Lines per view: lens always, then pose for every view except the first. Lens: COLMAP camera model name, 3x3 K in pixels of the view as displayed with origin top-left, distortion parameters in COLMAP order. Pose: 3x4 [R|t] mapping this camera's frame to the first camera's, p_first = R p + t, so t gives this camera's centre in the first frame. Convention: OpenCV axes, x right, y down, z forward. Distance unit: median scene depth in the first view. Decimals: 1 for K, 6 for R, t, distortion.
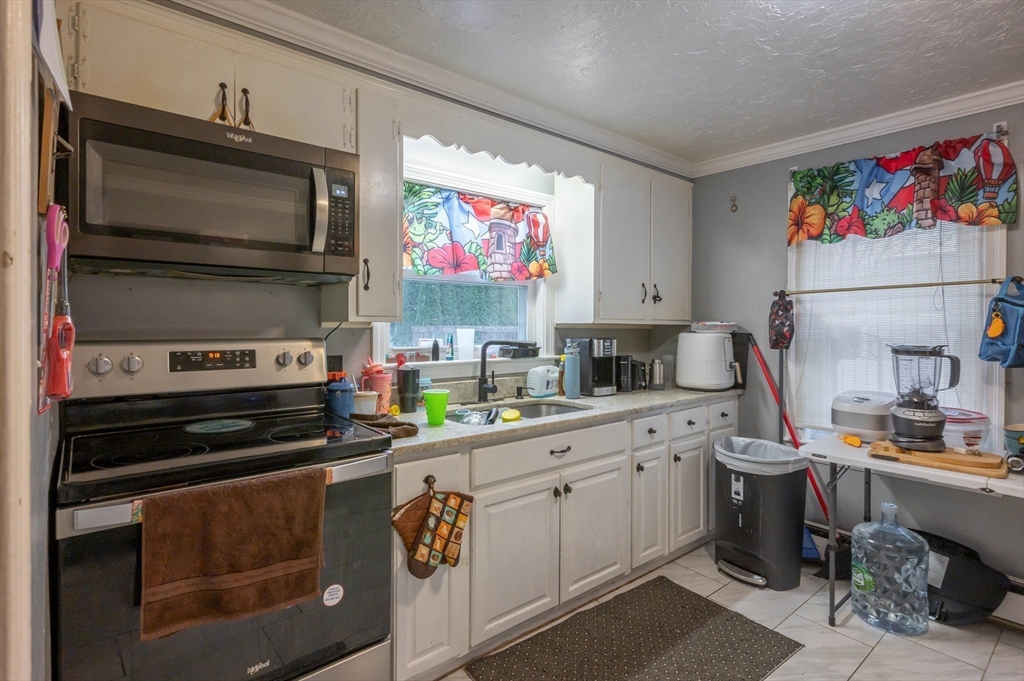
lens RADIAL K [[526.7, 0, 516.1], [0, 526.7, 334.8], [0, 0, 1]] dist [0.003376, 0.000847]
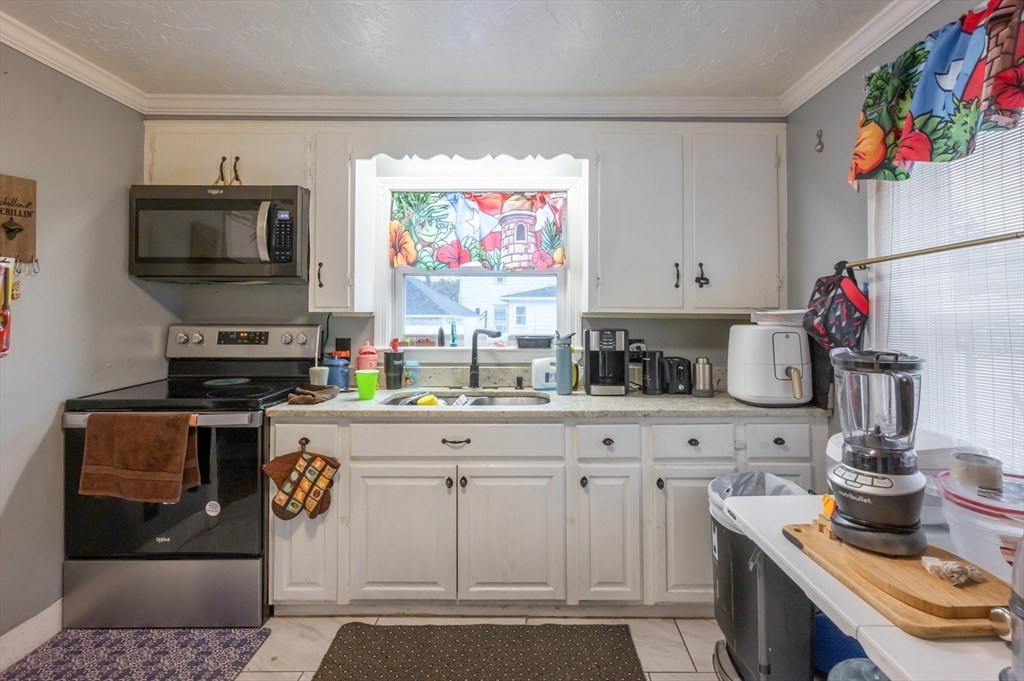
lens RADIAL K [[526.7, 0, 549.5], [0, 526.7, 304.5], [0, 0, 1]] dist [0.003376, 0.000847]
pose [[0.753683, -0.012268, -0.657123, 0.750611], [-0.012383, 0.999383, -0.032860, -0.005969], [0.657121, 0.032904, 0.753066, 0.311427]]
